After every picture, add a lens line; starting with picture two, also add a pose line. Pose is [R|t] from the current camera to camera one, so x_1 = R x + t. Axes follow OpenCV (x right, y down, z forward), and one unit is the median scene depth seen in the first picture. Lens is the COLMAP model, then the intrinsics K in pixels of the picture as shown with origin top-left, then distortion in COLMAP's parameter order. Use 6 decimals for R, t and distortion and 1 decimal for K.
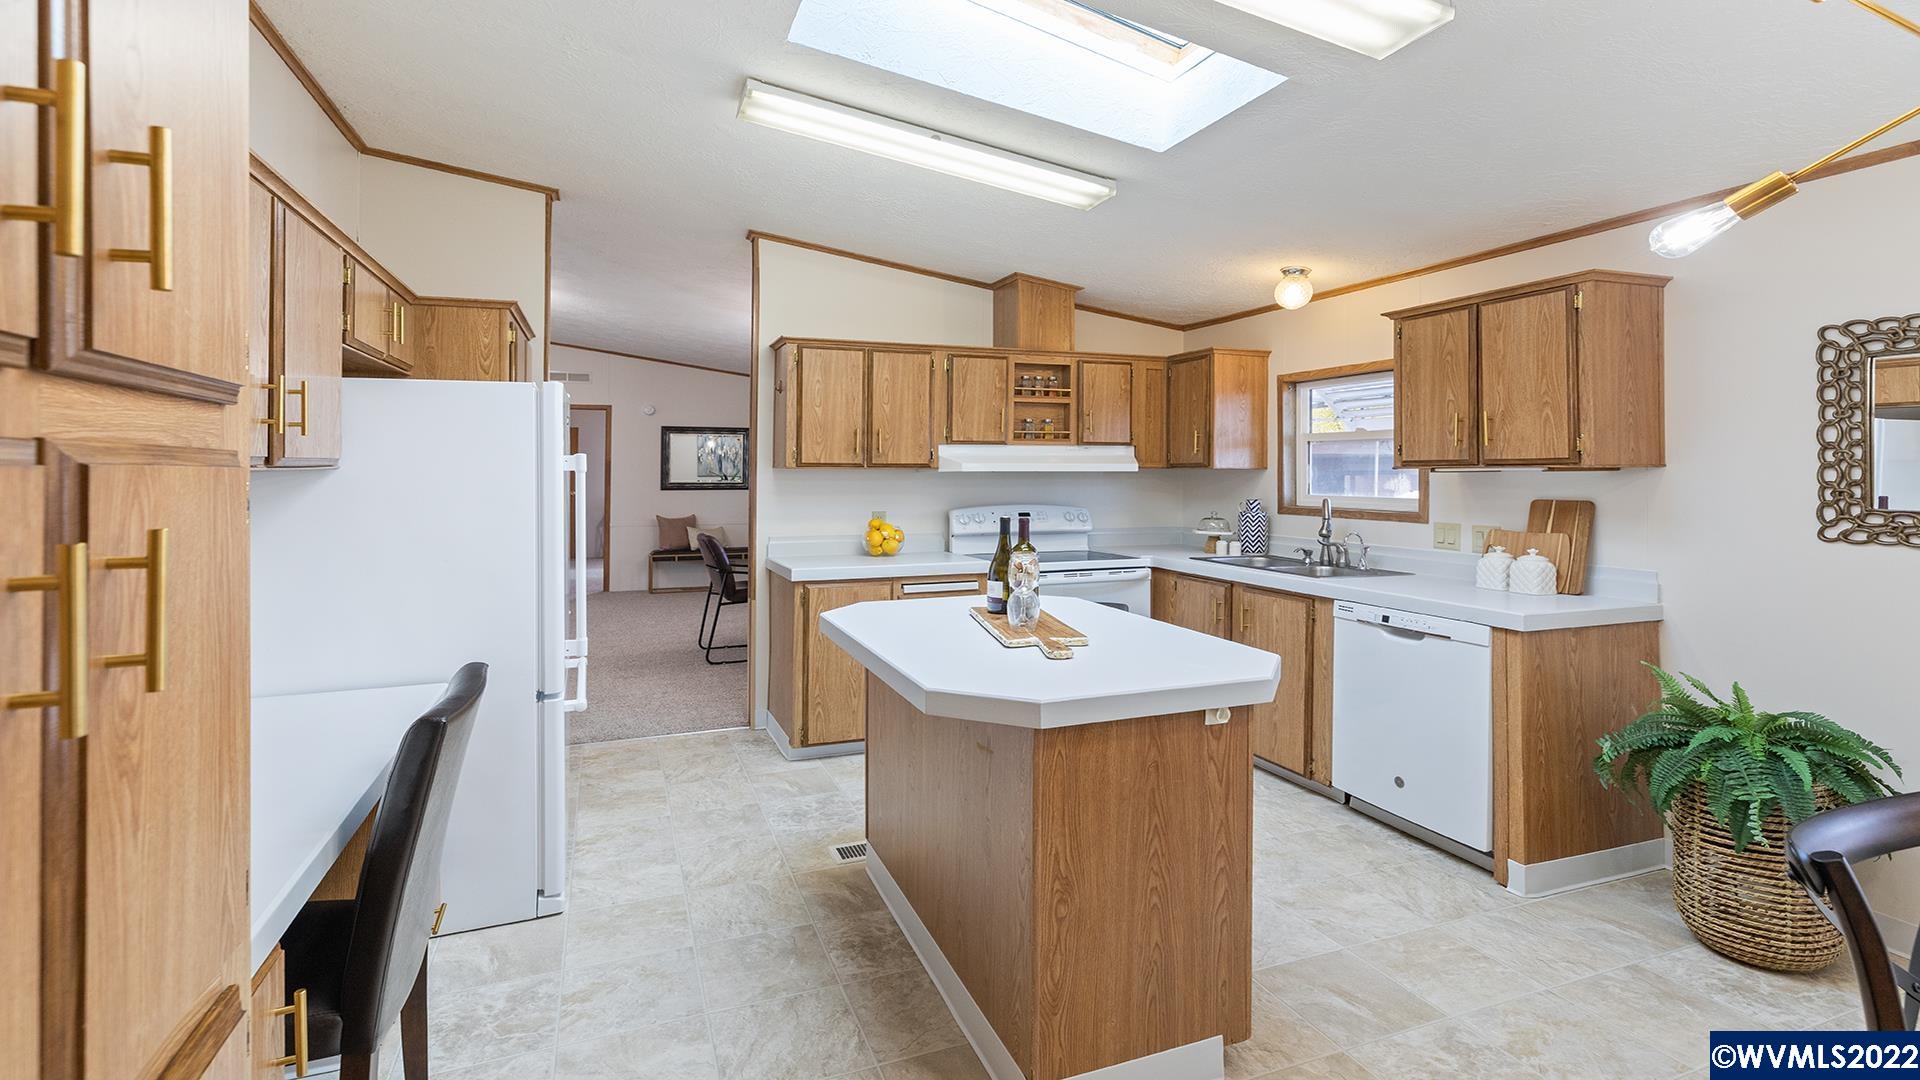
lens RADIAL K [[880.7, 0, 950.7], [0, 880.7, 488.8], [0, 0, 1]] dist [0.001089, -0.000007]
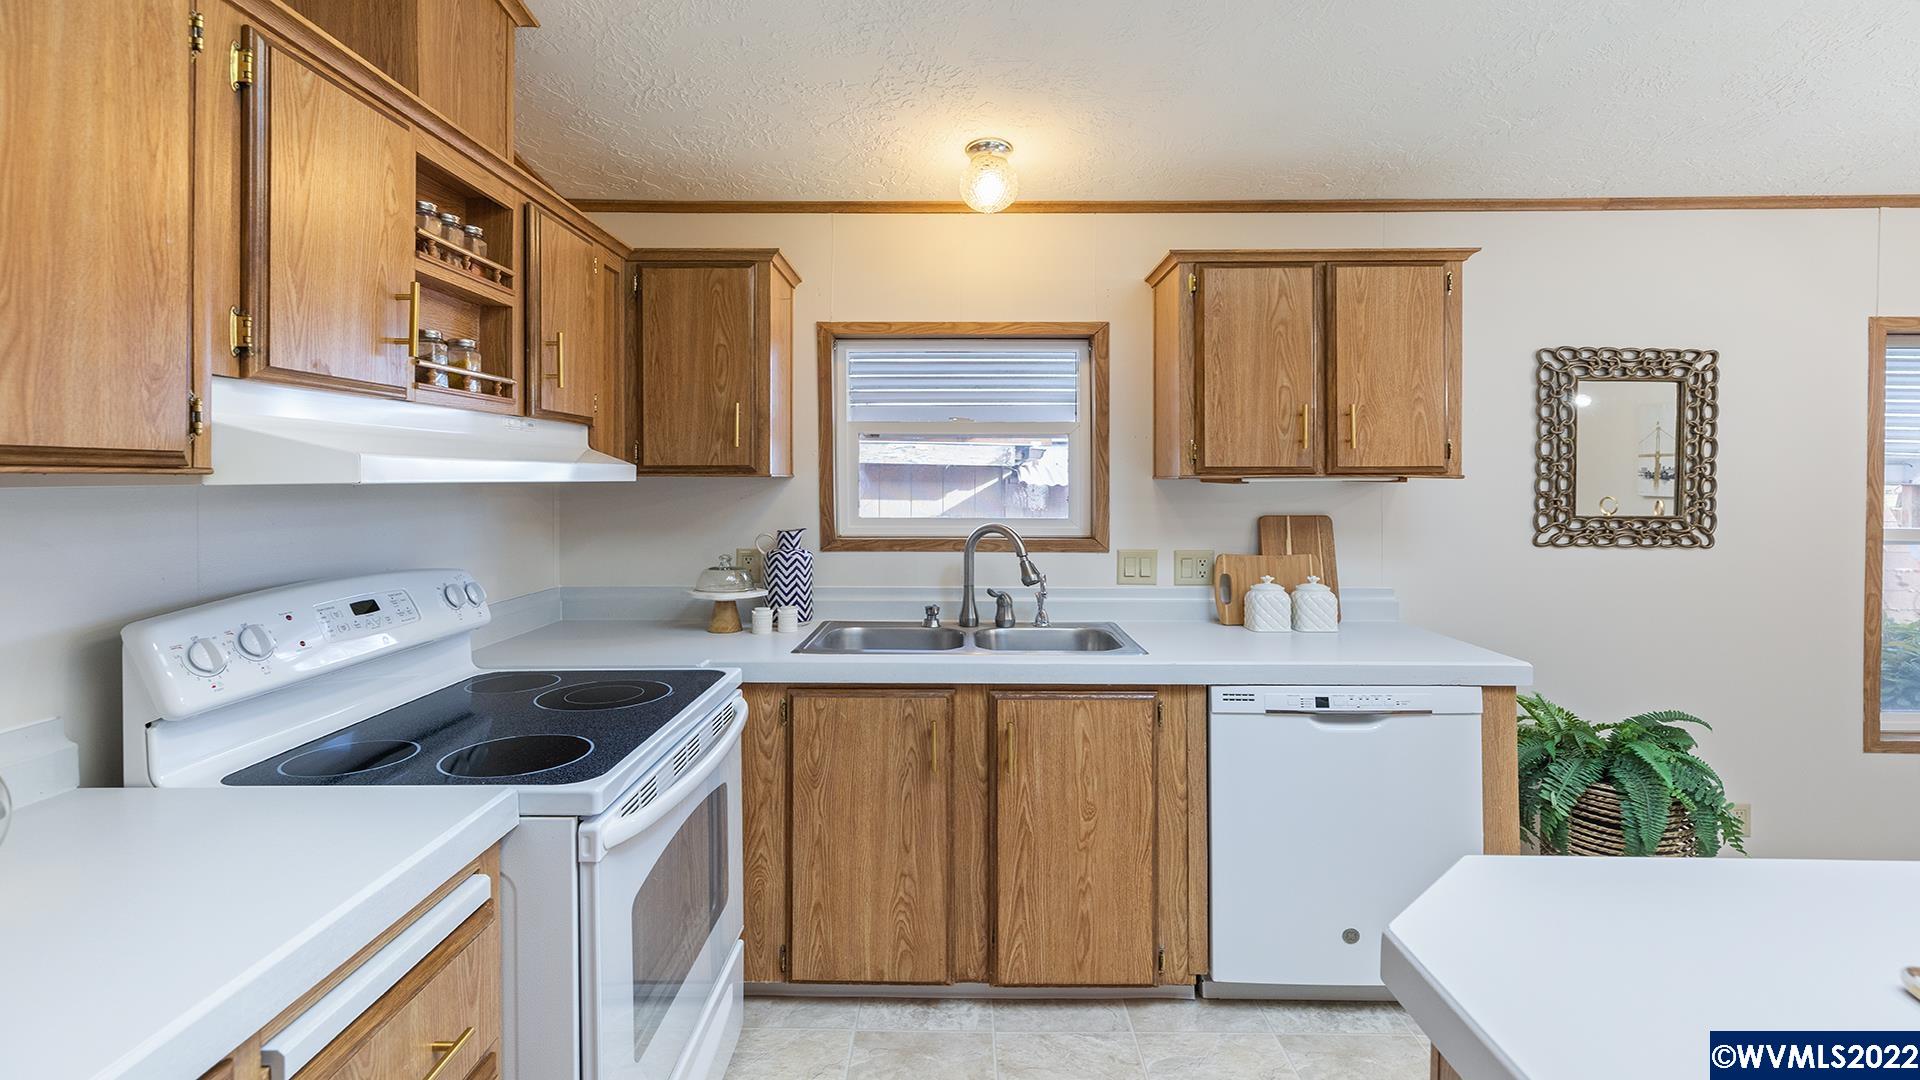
lens RADIAL K [[880.7, 0, 950.7], [0, 880.7, 488.8], [0, 0, 1]] dist [0.001089, -0.000007]
pose [[0.372785, -0.009655, 0.927868, -0.168204], [0.017019, 0.999849, 0.003566, -0.016133], [-0.927762, 0.014462, 0.372893, 0.733529]]
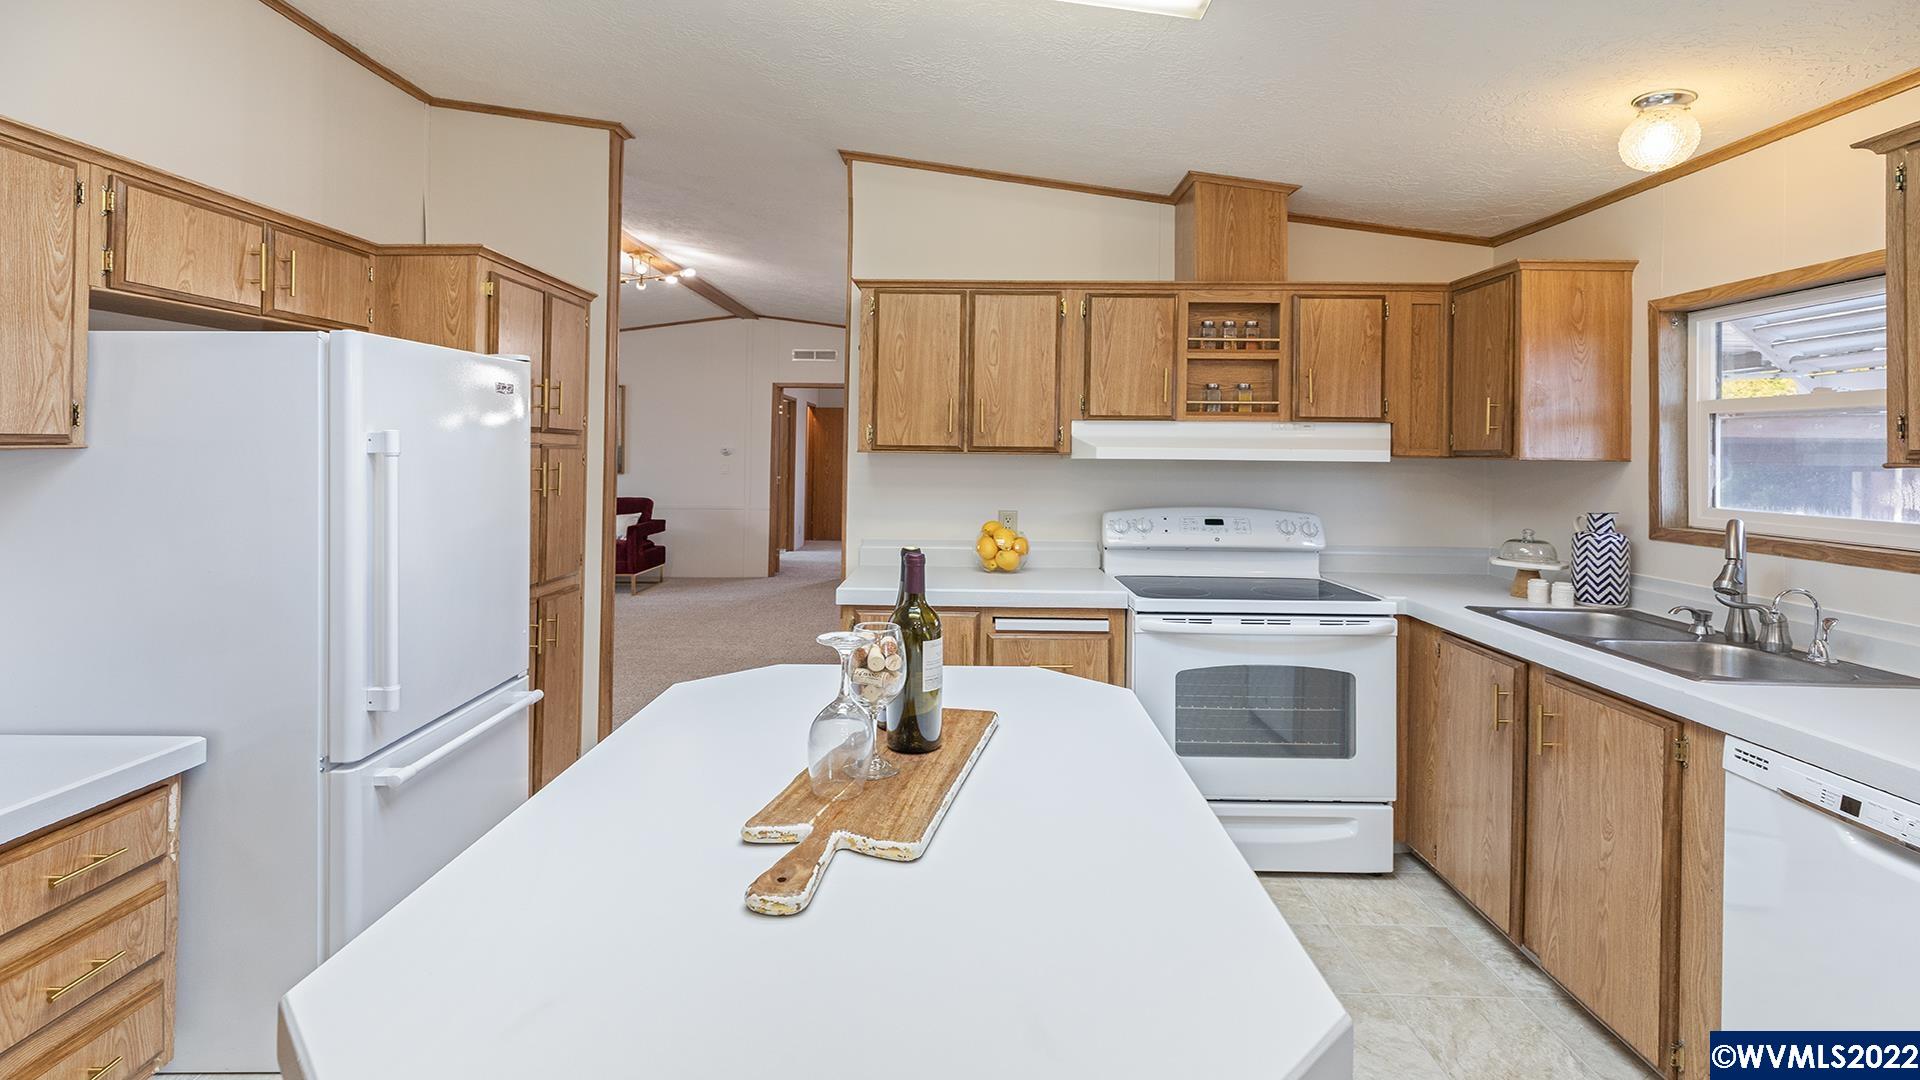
lens RADIAL K [[899.3, 0, 961.5], [0, 899.3, 449.4], [0, 0, 1]] dist [-0.001478, -0.000522]
pose [[0.931035, 0.009862, -0.364798, 0.174534], [-0.018920, 0.999595, -0.021264, -0.010159], [0.364440, 0.026700, 0.930844, 0.299364]]
